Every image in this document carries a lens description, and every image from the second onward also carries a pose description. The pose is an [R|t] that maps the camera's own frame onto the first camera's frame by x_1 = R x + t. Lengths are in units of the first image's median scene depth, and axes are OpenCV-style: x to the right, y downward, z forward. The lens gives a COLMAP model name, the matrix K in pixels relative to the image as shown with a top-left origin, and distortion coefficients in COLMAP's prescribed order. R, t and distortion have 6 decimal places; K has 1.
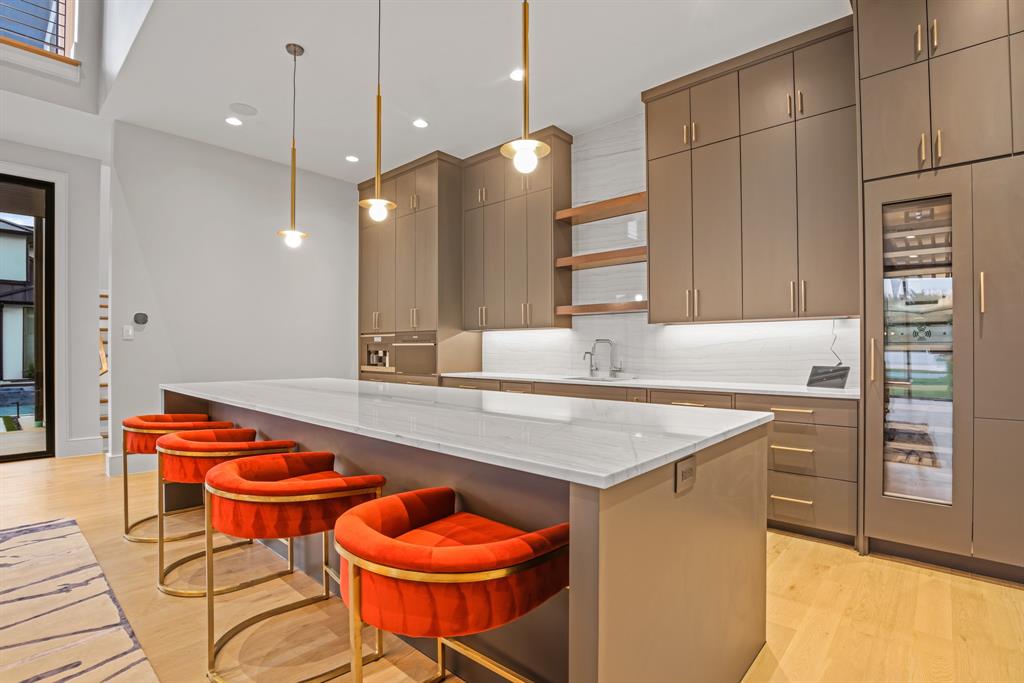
lens RADIAL K [[462.4, 0, 536.1], [0, 462.4, 346.7], [0, 0, 1]] dist [-0.021314, 0.002845]
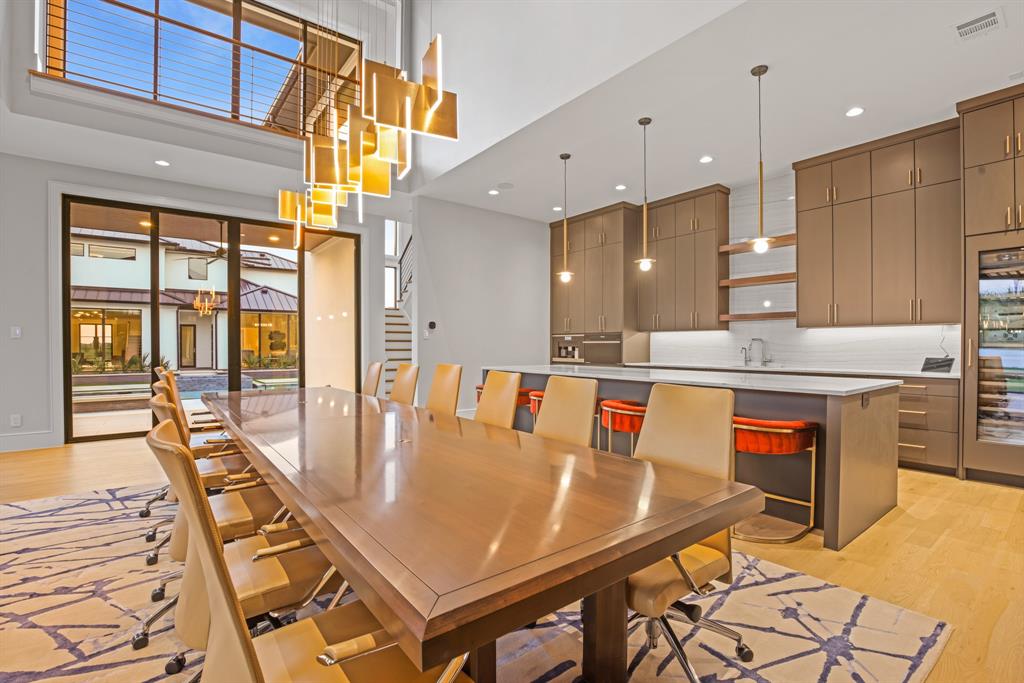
lens RADIAL K [[462.4, 0, 528.8], [0, 462.4, 350.6], [0, 0, 1]] dist [-0.021314, 0.002845]
pose [[0.985589, 0.003390, -0.169126, -0.306307], [-0.000729, 0.999875, 0.015795, -0.001459], [0.169158, -0.015444, 0.985468, -0.494103]]
